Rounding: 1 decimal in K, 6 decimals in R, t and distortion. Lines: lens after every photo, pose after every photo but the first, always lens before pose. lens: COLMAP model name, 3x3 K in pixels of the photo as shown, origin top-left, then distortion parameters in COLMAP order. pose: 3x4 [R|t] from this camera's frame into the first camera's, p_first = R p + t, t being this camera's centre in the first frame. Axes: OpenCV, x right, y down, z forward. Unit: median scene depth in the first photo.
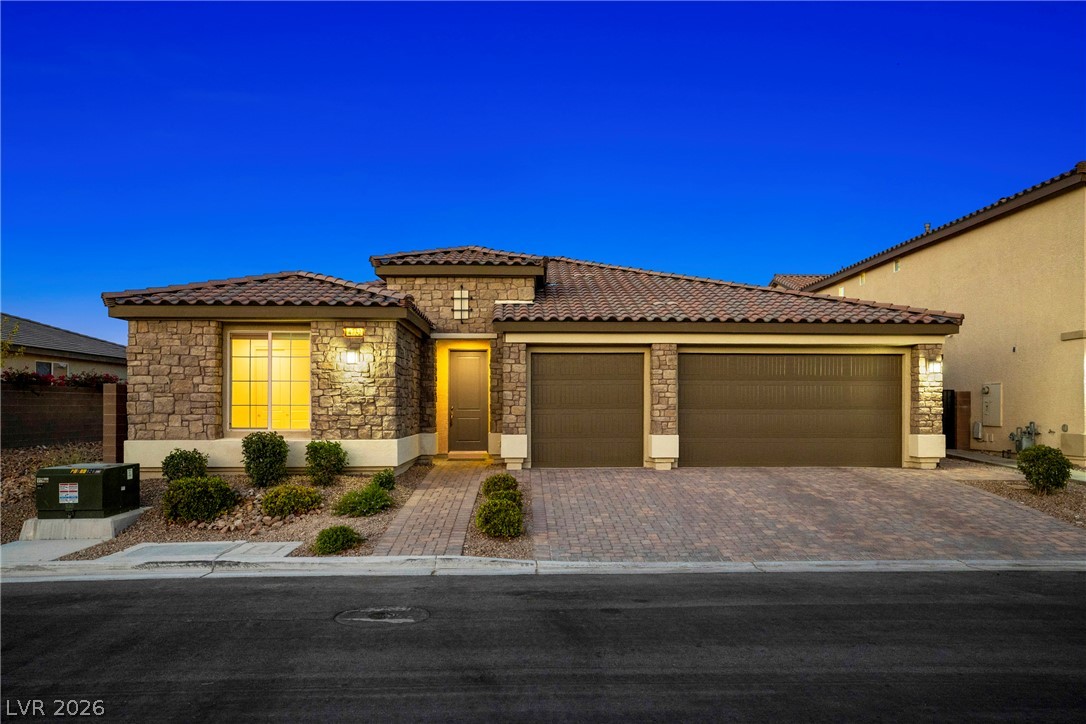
lens RADIAL K [[791.3, 0, 543.0], [0, 791.3, 362.0], [0, 0, 1]] dist [0.000660, 0.000277]
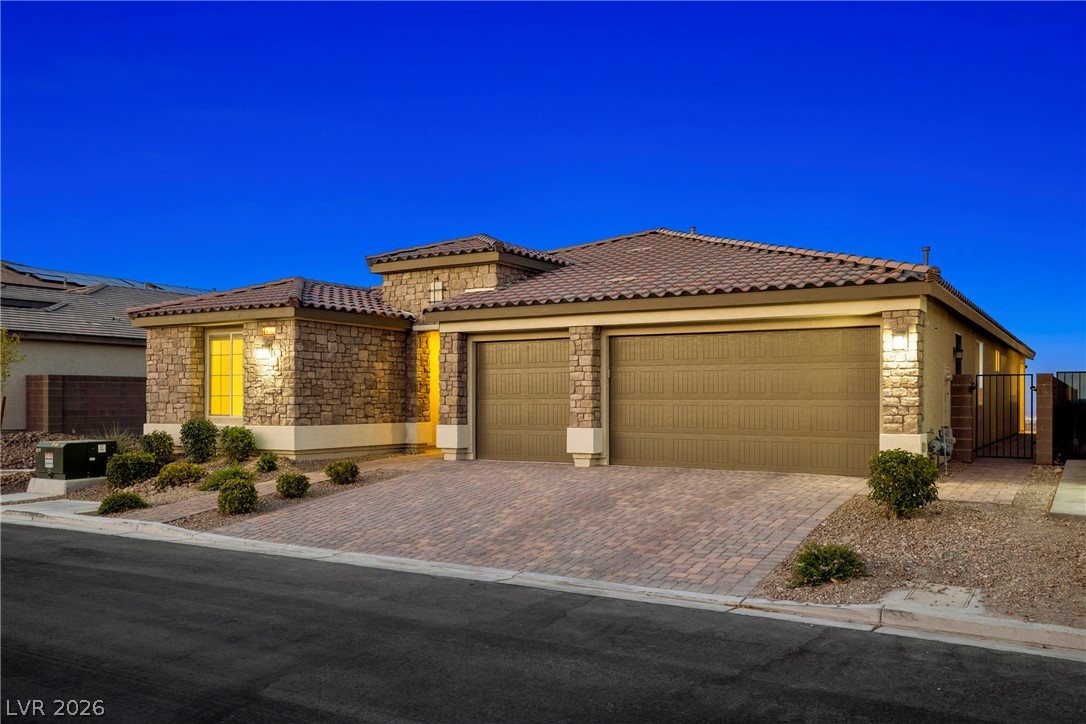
lens RADIAL K [[886.0, 0, 543.0], [0, 886.0, 362.0], [0, 0, 1]] dist [0.008903, 0.010833]
pose [[0.834768, -0.023592, -0.550095, 0.761765], [0.030420, 0.999532, 0.003295, 0.014234], [0.549760, -0.019484, 0.835095, 0.155028]]
